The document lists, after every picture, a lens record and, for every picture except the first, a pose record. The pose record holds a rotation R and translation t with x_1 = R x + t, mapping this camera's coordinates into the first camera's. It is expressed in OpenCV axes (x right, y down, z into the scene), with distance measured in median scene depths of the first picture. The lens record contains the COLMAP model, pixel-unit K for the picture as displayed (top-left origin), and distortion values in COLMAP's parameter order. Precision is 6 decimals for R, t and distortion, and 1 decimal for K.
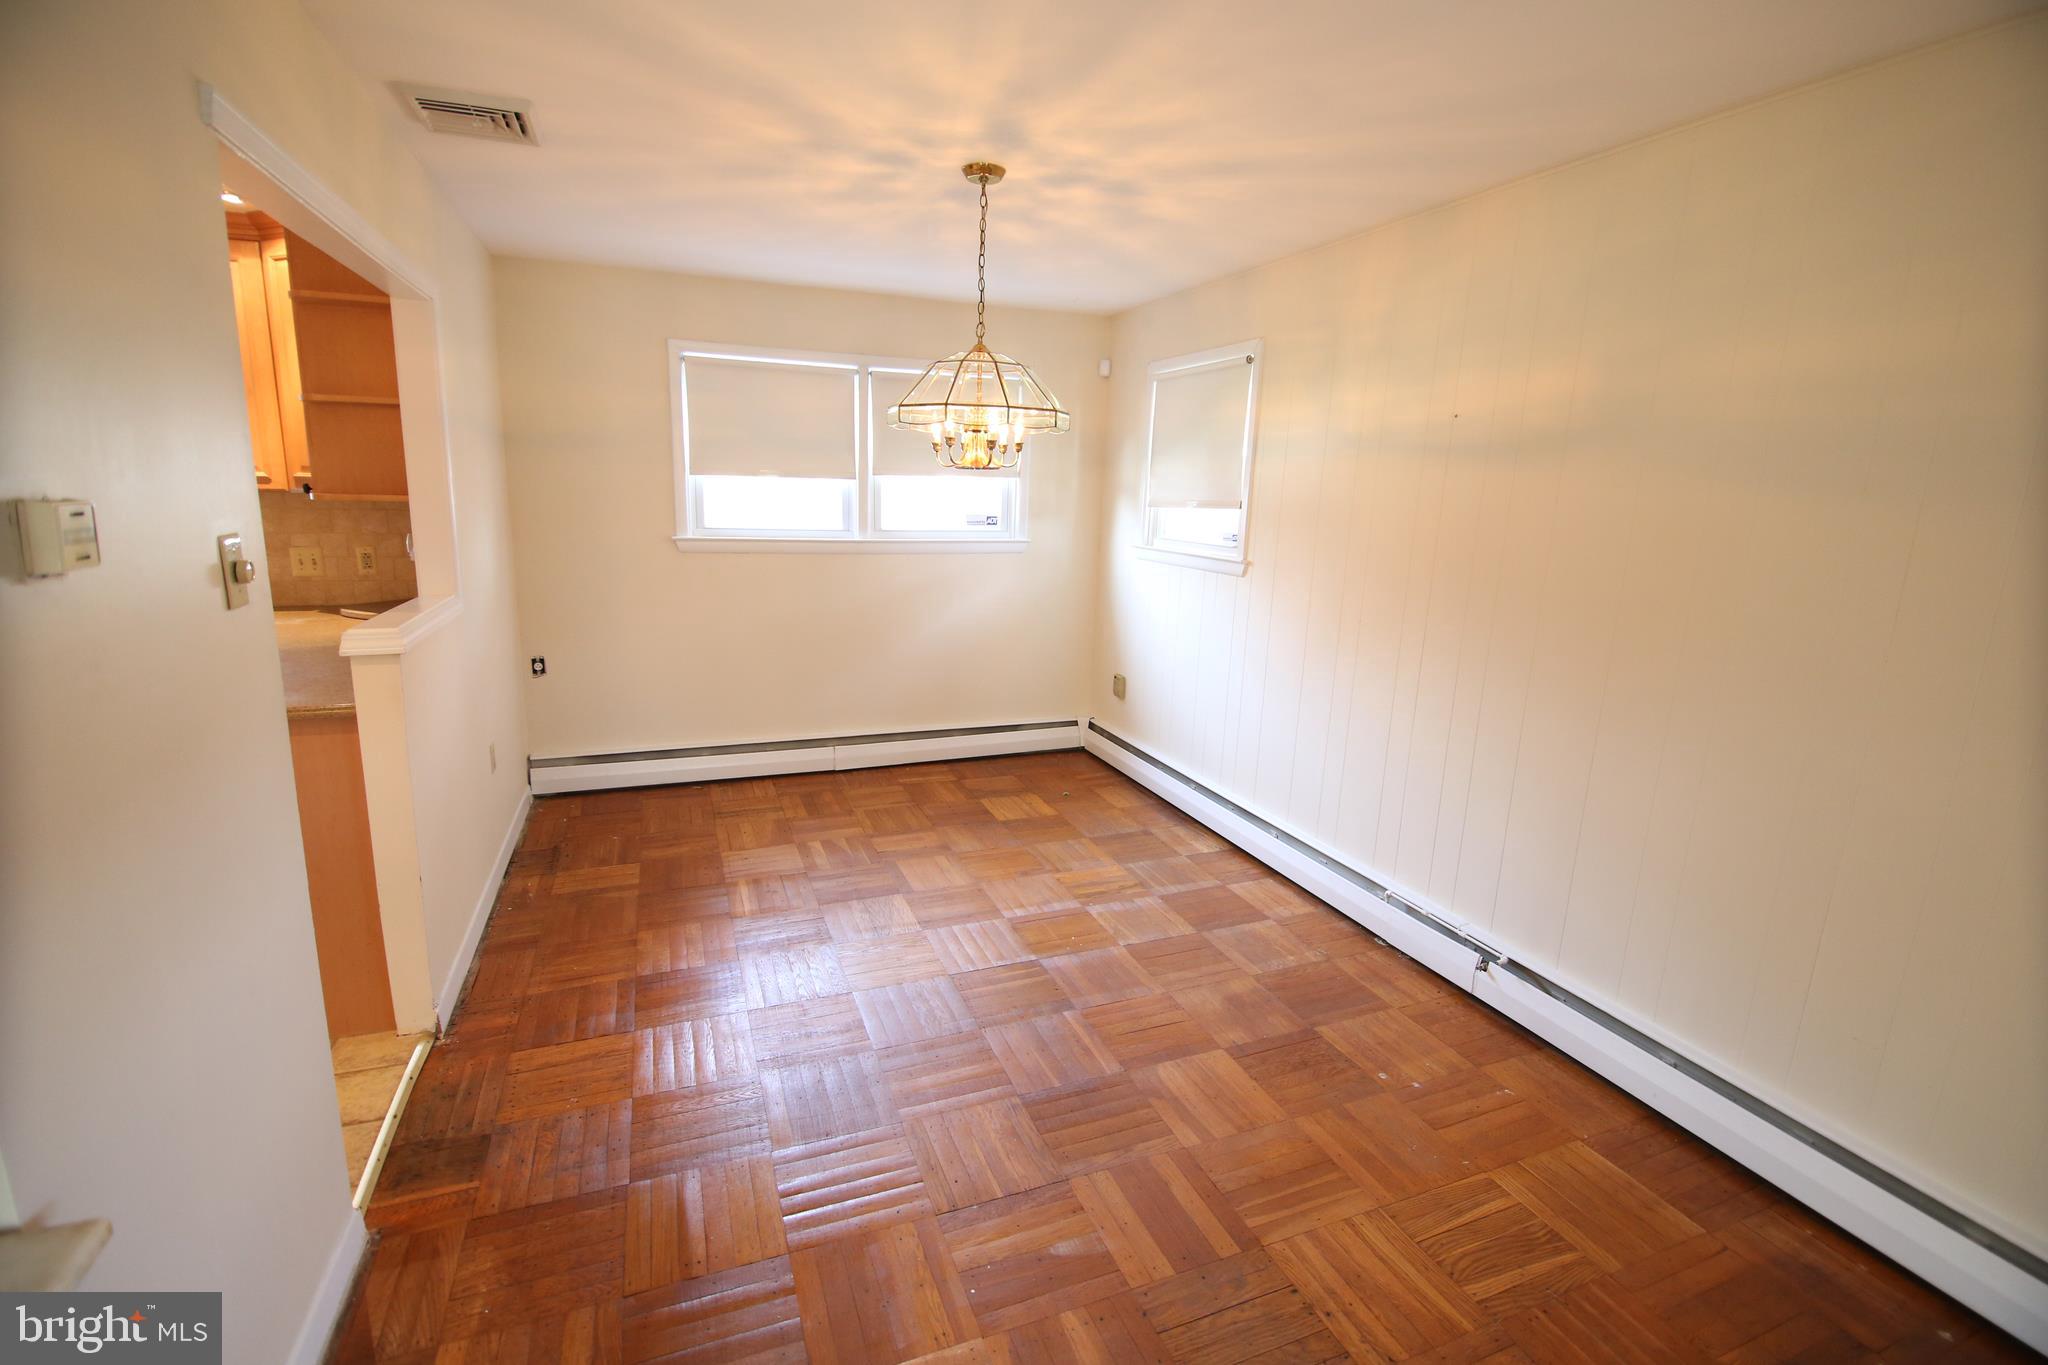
lens RADIAL K [[913.9, 0, 1020.4], [0, 913.9, 674.7], [0, 0, 1]] dist [0.000451, -0.014008]
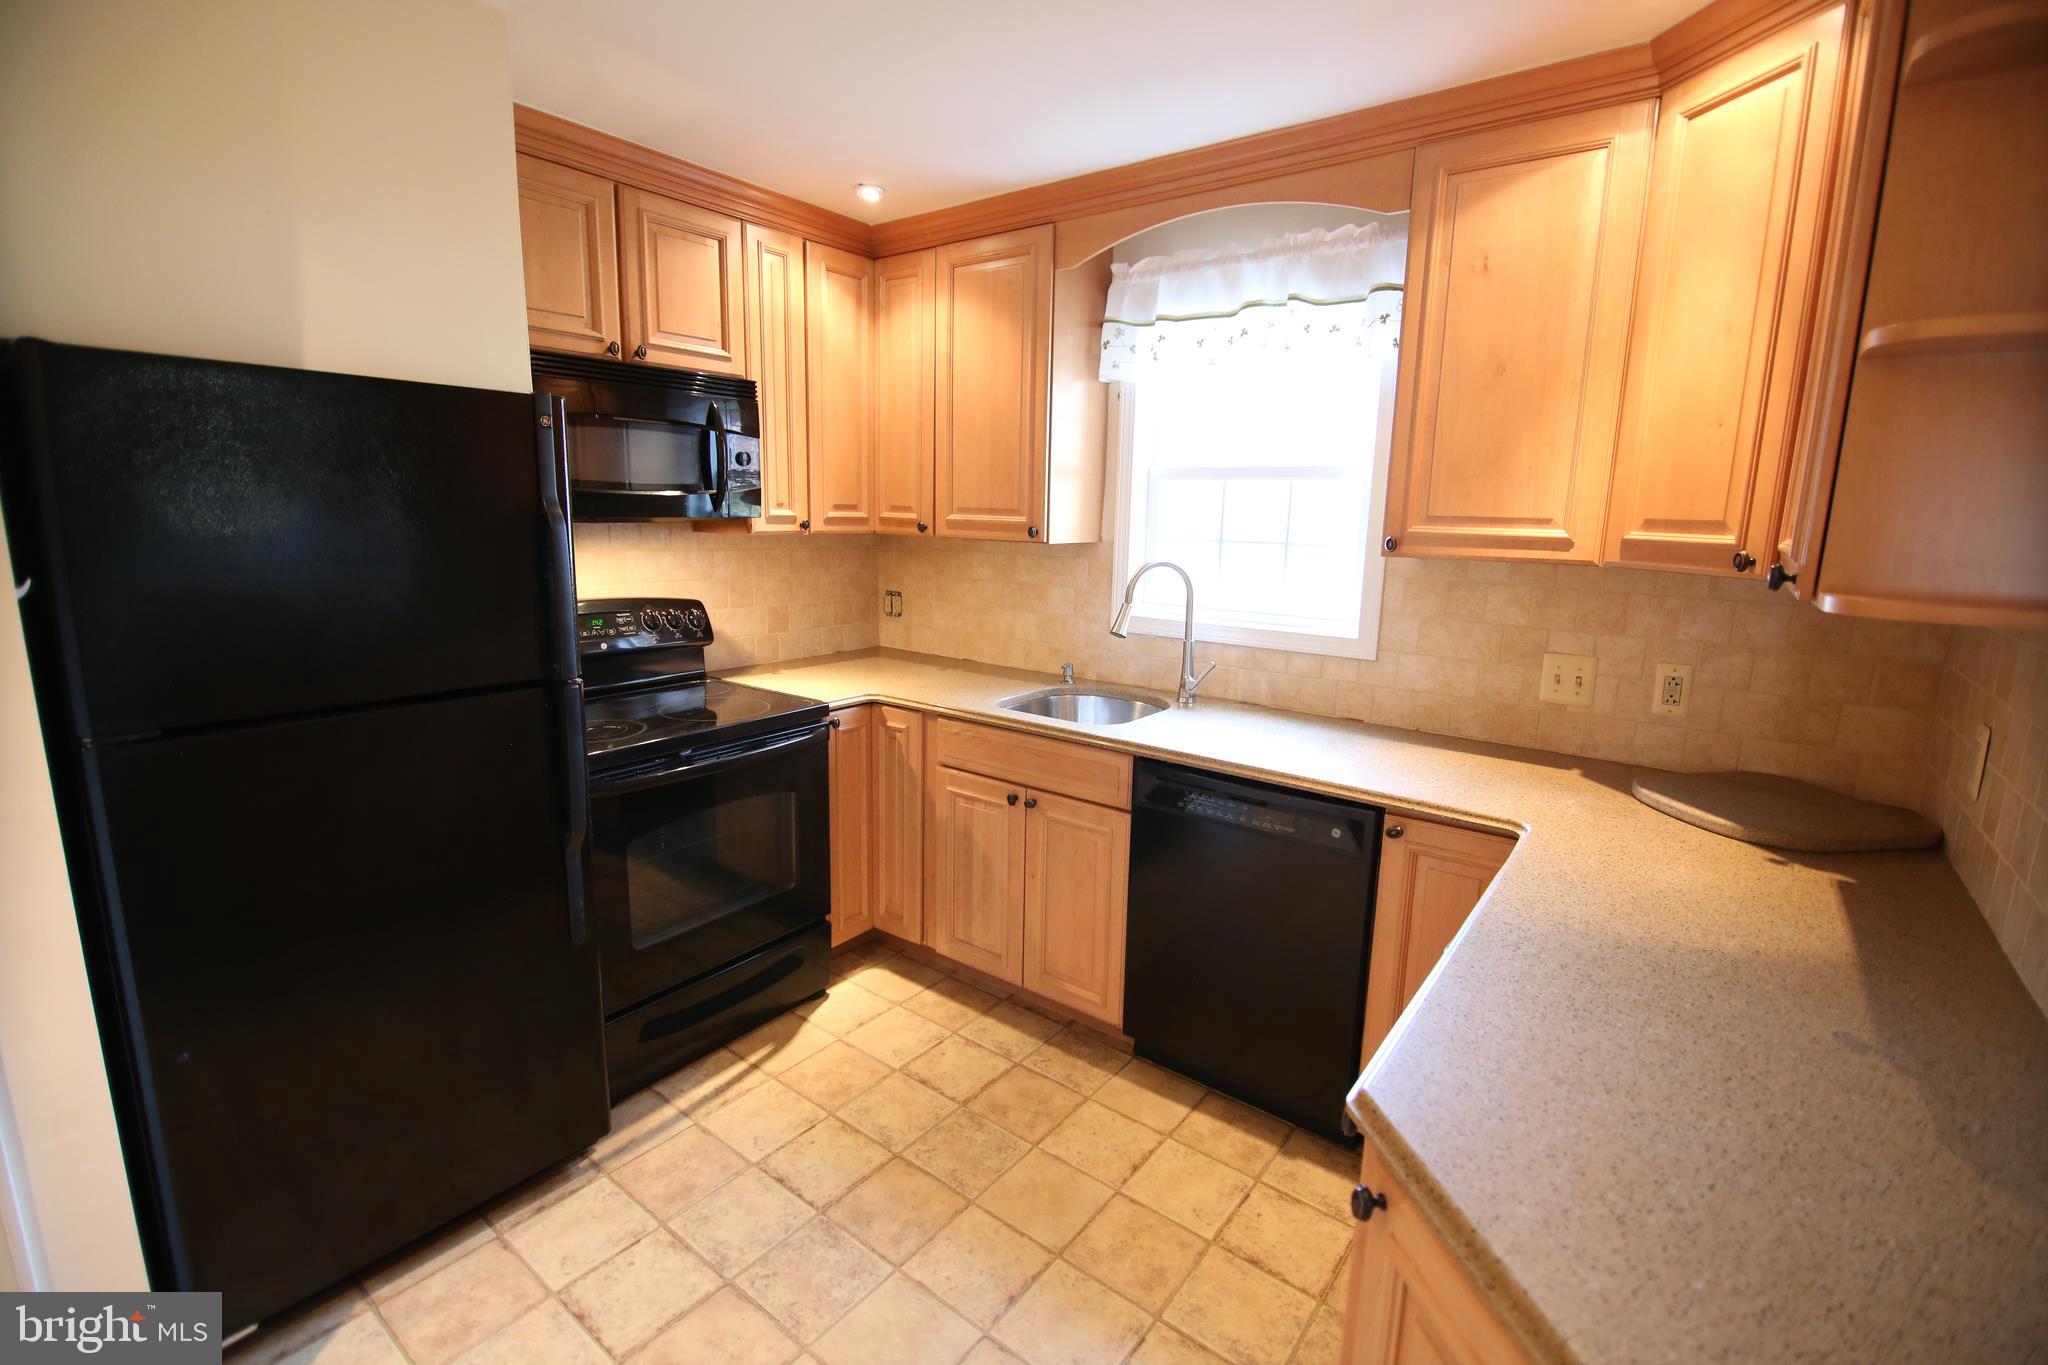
lens RADIAL K [[913.9, 0, 1020.4], [0, 913.9, 674.7], [0, 0, 1]] dist [0.000451, -0.014008]
pose [[0.514955, 0.134689, -0.846570, -0.458732], [-0.175723, 0.983193, 0.049537, -0.092767], [0.839013, 0.123252, 0.529968, 0.382720]]
